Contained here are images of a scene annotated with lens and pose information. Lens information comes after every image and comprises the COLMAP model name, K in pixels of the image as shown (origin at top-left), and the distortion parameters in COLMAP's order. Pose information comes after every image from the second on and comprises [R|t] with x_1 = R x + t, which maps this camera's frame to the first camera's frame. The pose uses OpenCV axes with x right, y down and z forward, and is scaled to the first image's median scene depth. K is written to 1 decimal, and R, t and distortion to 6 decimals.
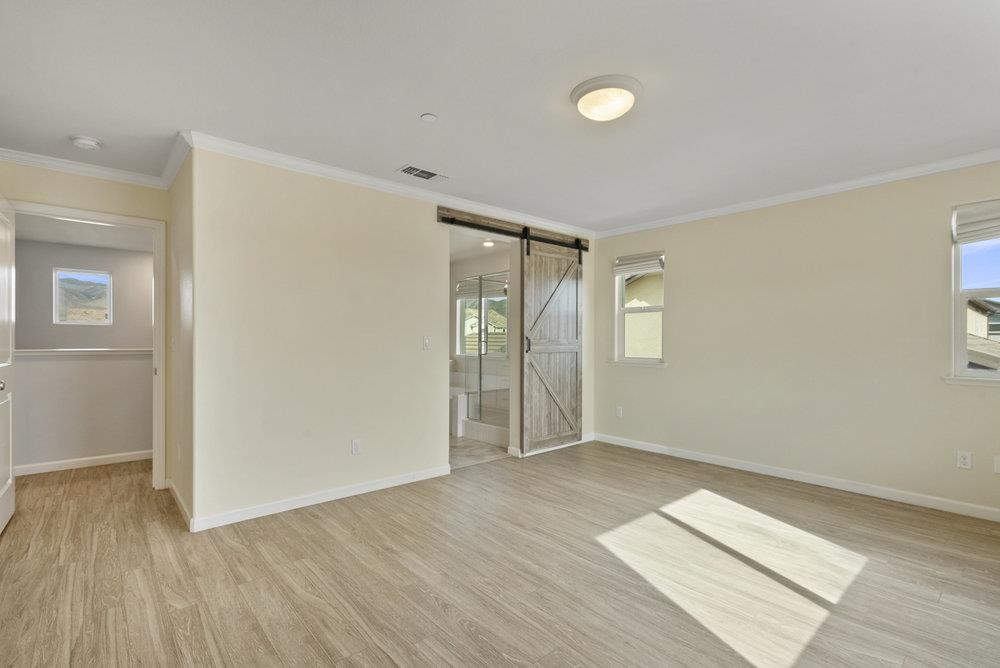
lens RADIAL K [[463.7, 0, 497.4], [0, 463.7, 338.6], [0, 0, 1]] dist [-0.002123, 0.000333]
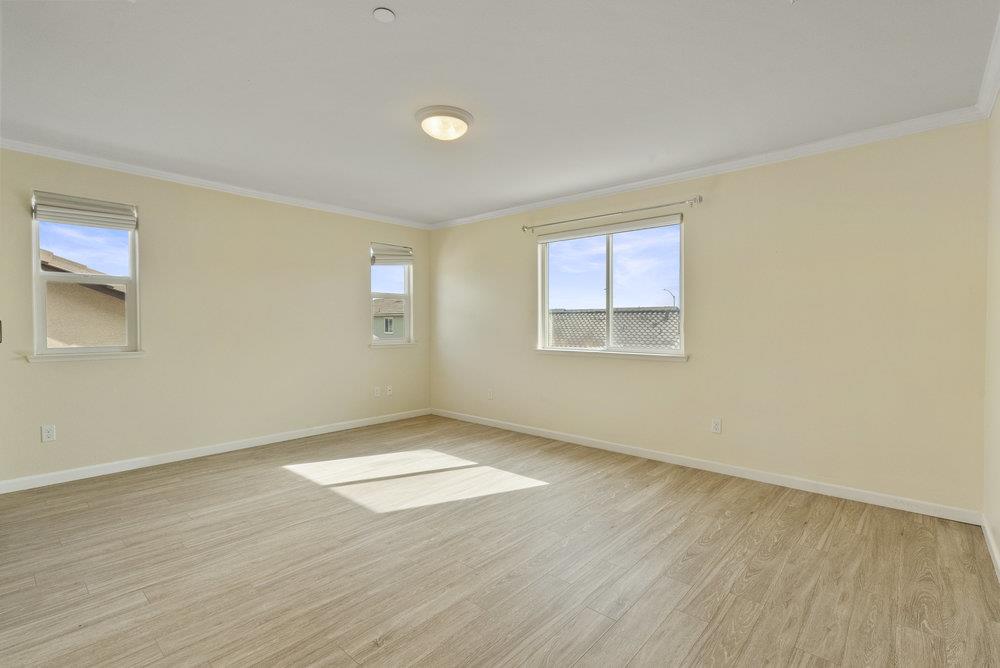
lens RADIAL K [[463.7, 0, 499.0], [0, 463.7, 331.7], [0, 0, 1]] dist [-0.002123, 0.000333]
pose [[-0.123734, -0.021275, 0.992087, -0.485466], [-0.004372, 0.999772, 0.020894, 0.000427], [-0.992306, -0.001752, -0.123799, 0.494496]]
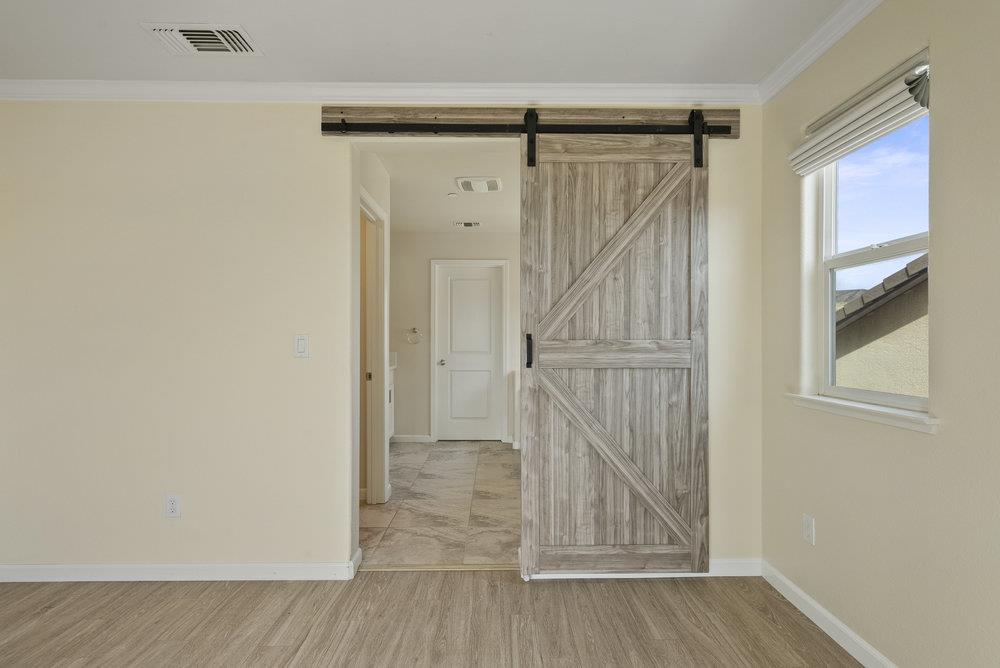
lens RADIAL K [[463.7, 0, 500.2], [0, 463.7, 341.0], [0, 0, 1]] dist [-0.002123, 0.000333]
pose [[0.765116, -0.003570, -0.643883, 0.339599], [0.001886, 0.999993, -0.003304, 0.004338], [0.643890, 0.001314, 0.765117, 0.587635]]
